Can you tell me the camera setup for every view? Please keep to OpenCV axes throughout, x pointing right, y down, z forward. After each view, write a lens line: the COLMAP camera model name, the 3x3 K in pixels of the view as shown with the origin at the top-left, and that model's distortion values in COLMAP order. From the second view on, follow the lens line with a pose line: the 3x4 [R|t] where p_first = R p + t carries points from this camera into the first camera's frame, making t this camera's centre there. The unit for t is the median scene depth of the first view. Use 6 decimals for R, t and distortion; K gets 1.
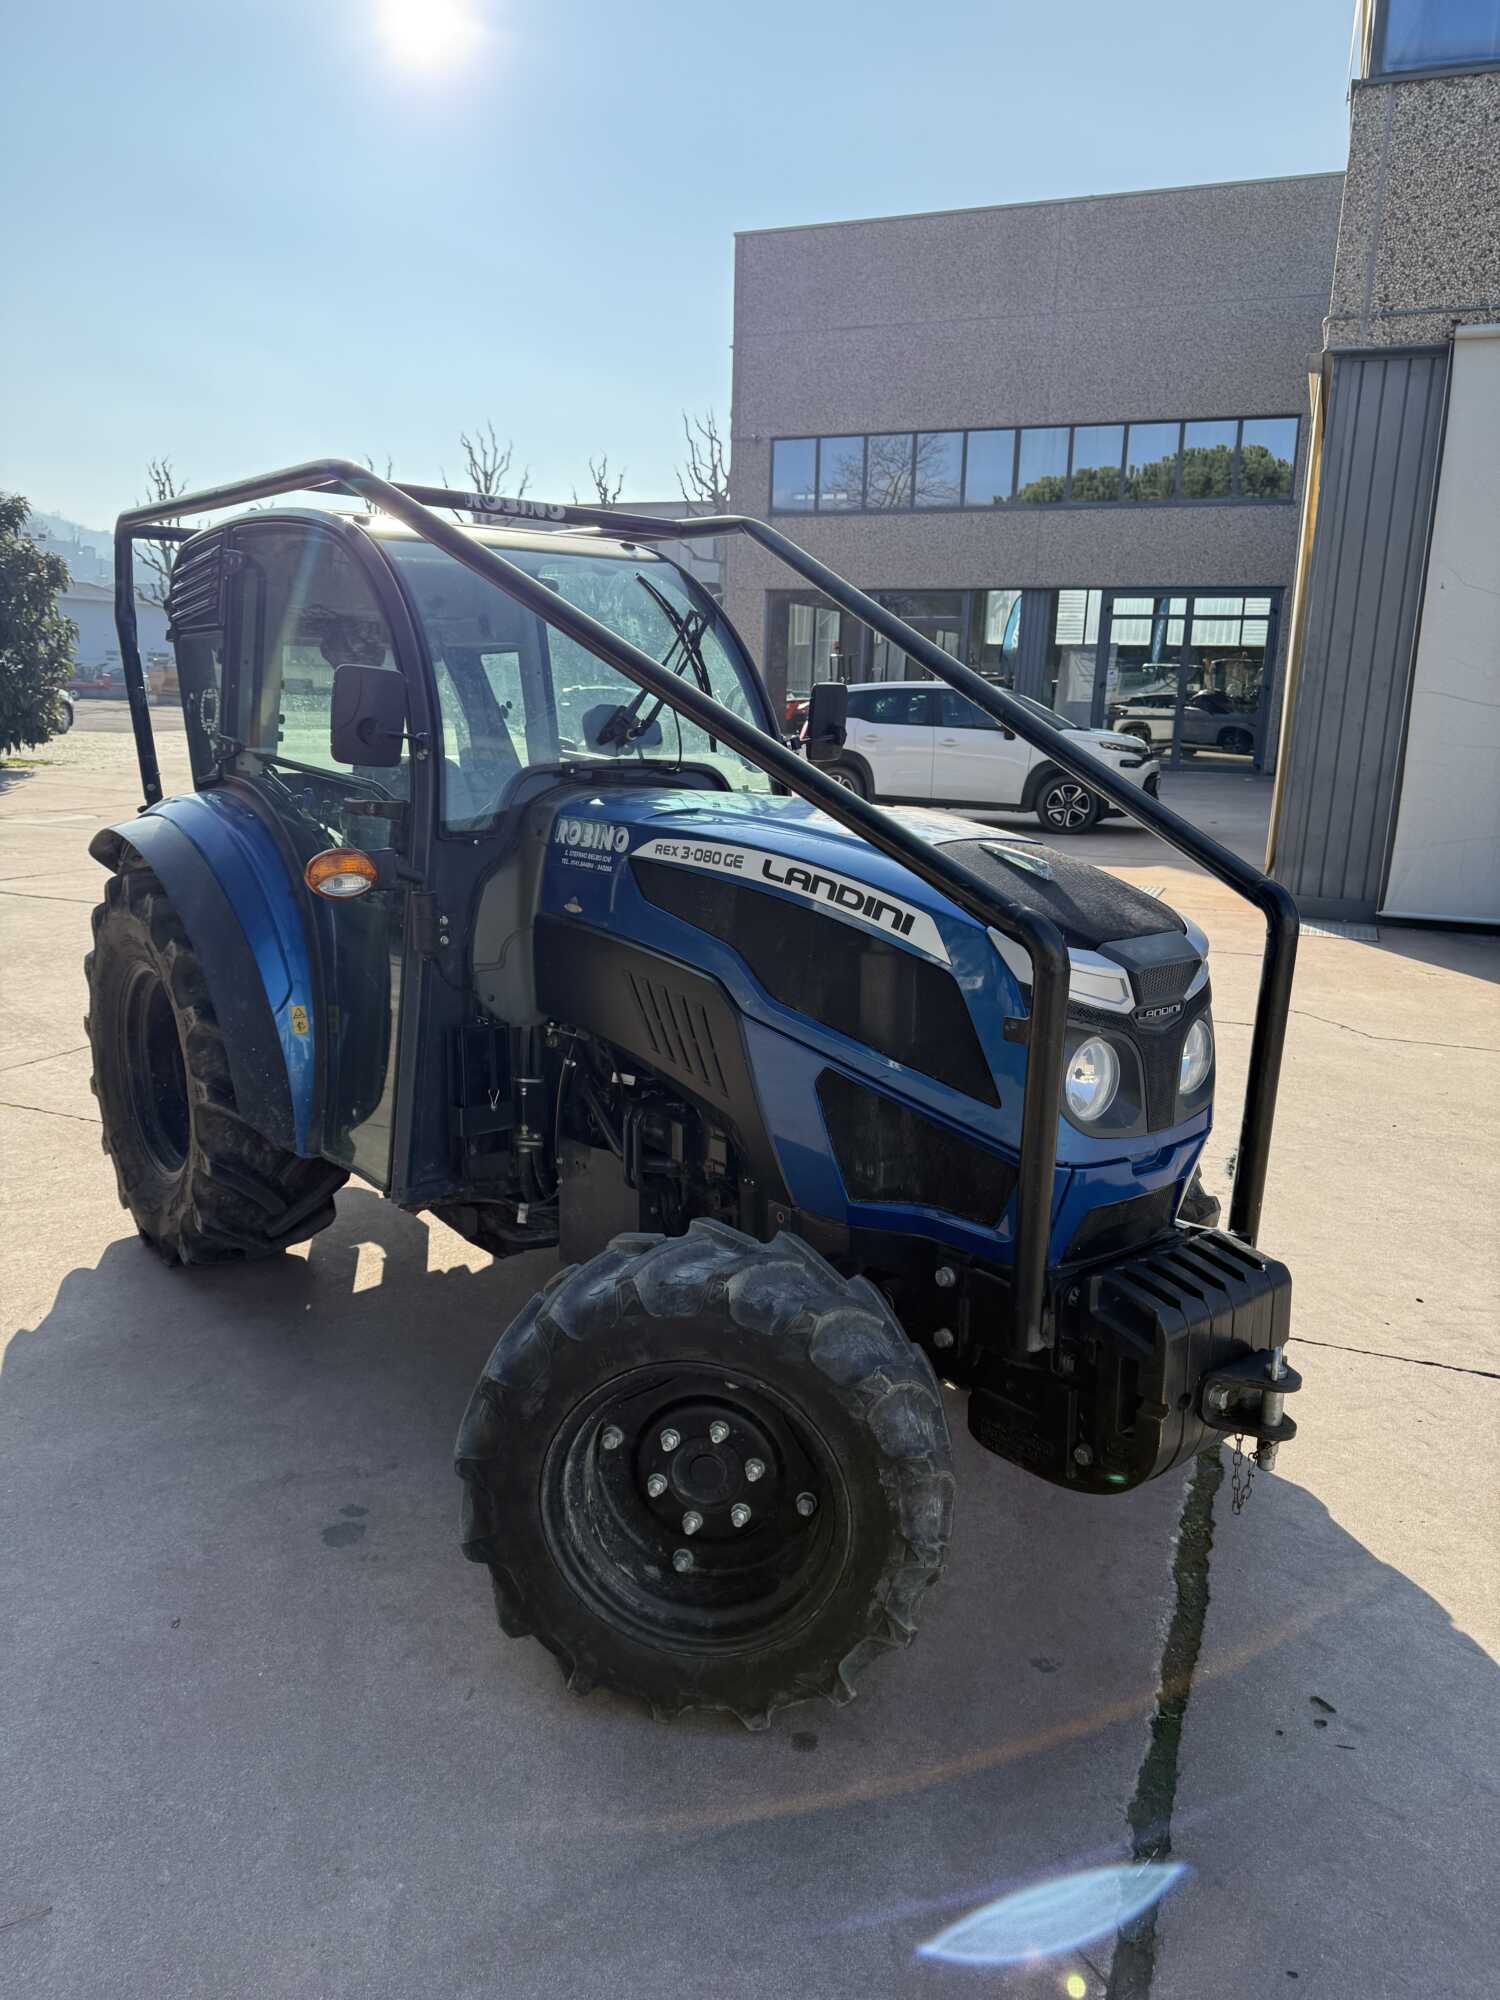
lens RADIAL K [[1413.9, 0, 743.4], [0, 1413.9, 992.1], [0, 0, 1]] dist [0.026478, -0.028629]
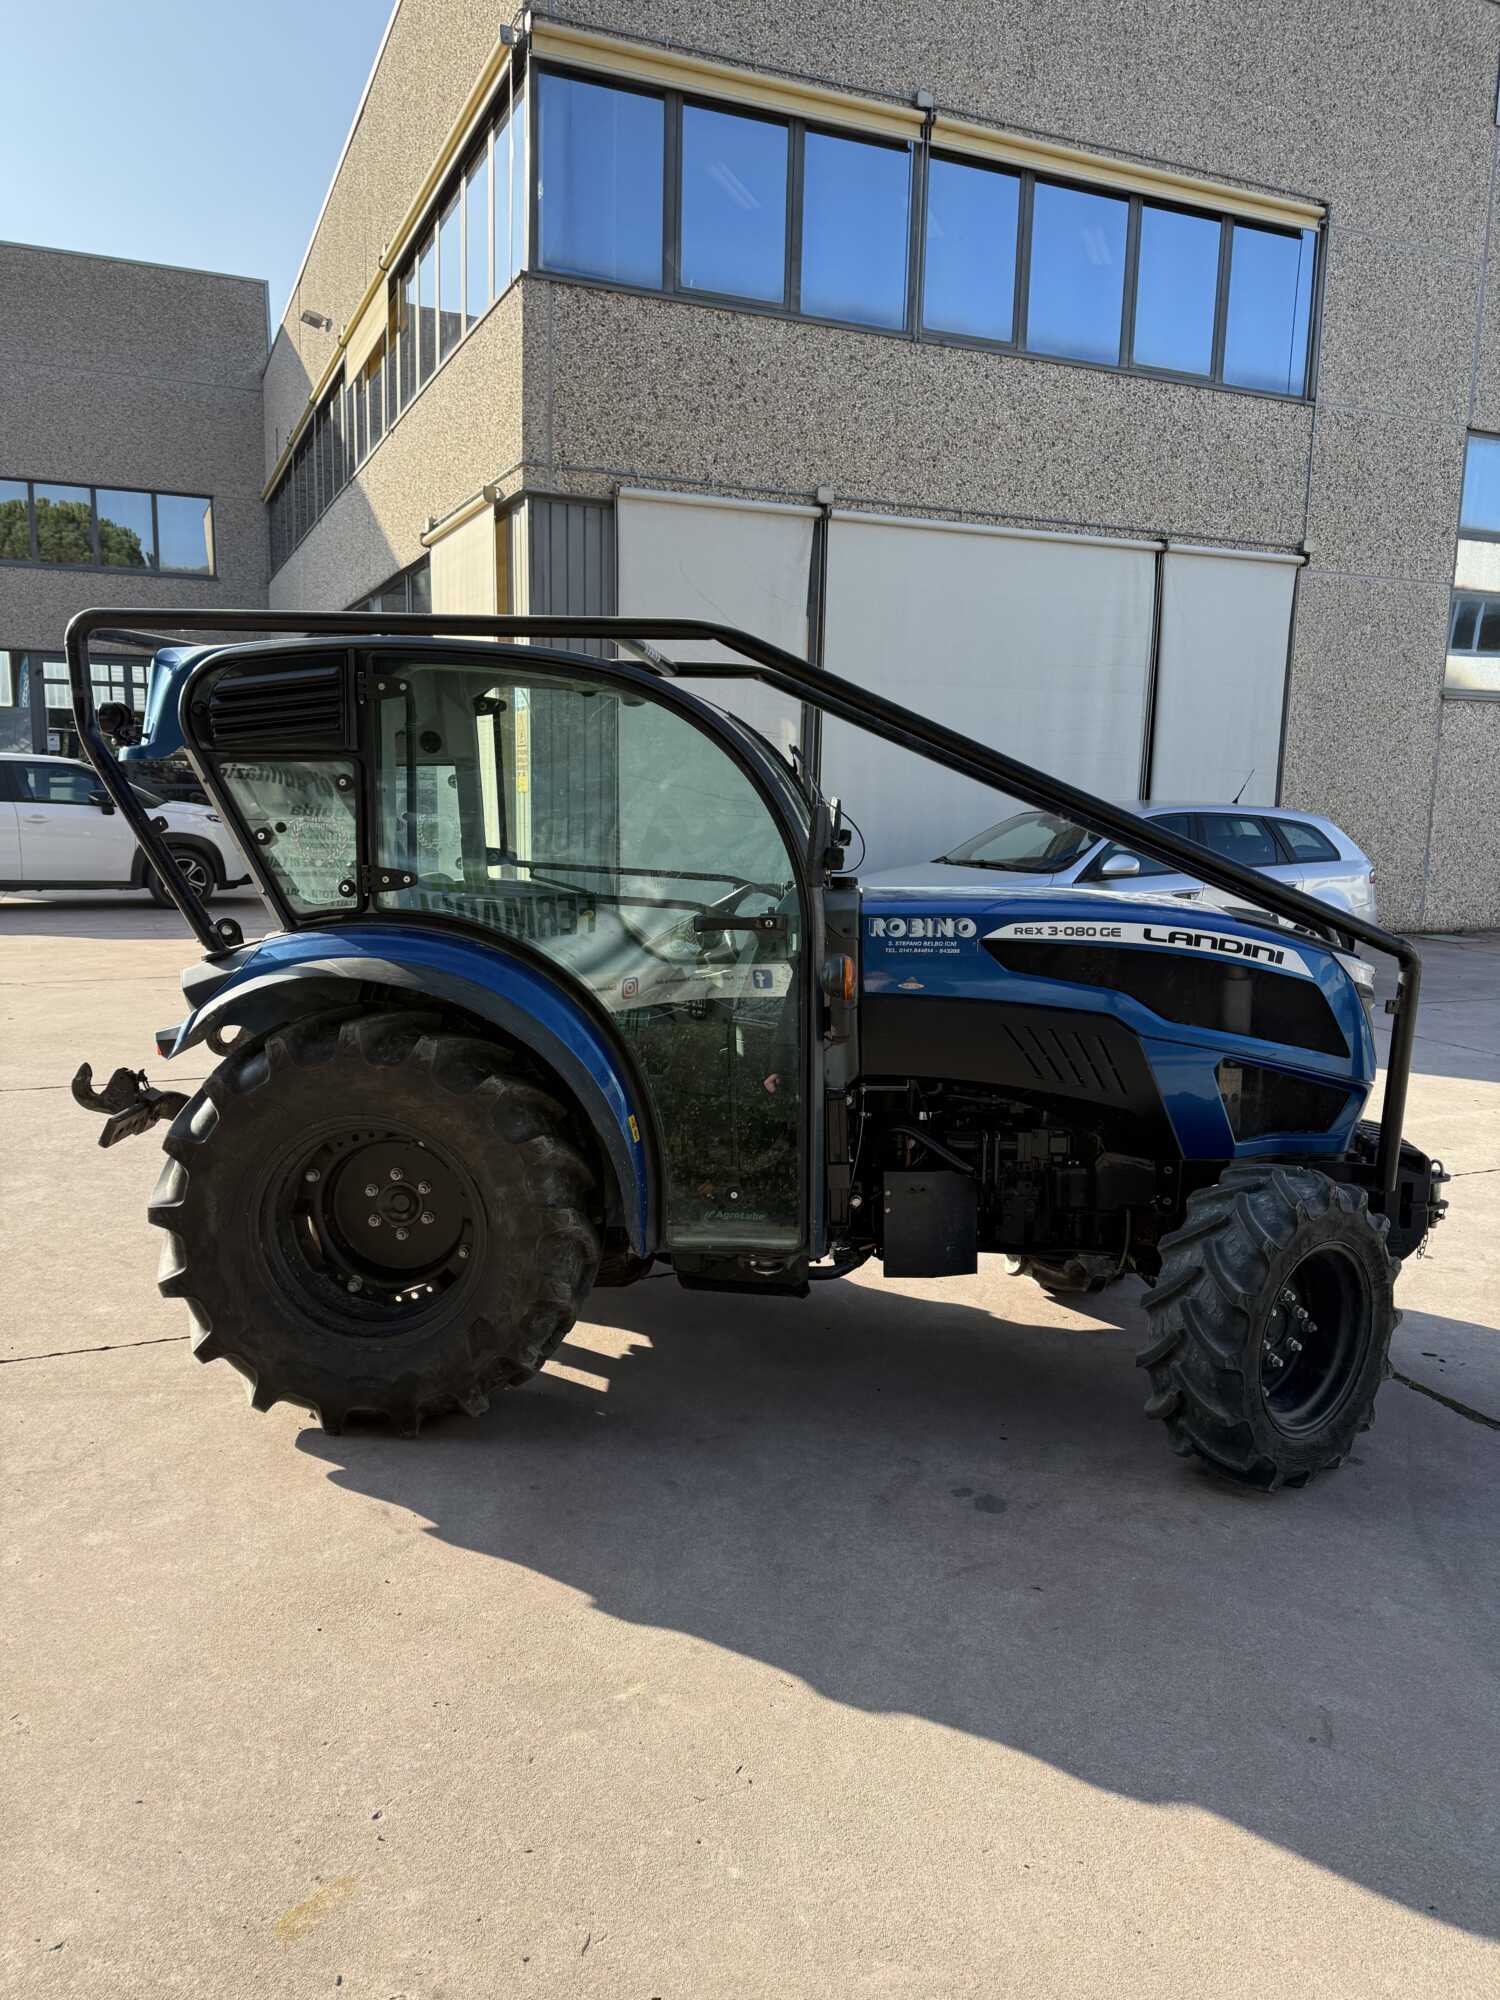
lens RADIAL K [[1413.9, 0, 743.4], [0, 1413.9, 992.1], [0, 0, 1]] dist [0.026478, -0.028629]
pose [[0.697643, -0.122040, 0.705975, -1.028304], [0.150687, 0.988338, 0.021943, -0.096021], [-0.700420, 0.091073, 0.707897, 0.196809]]
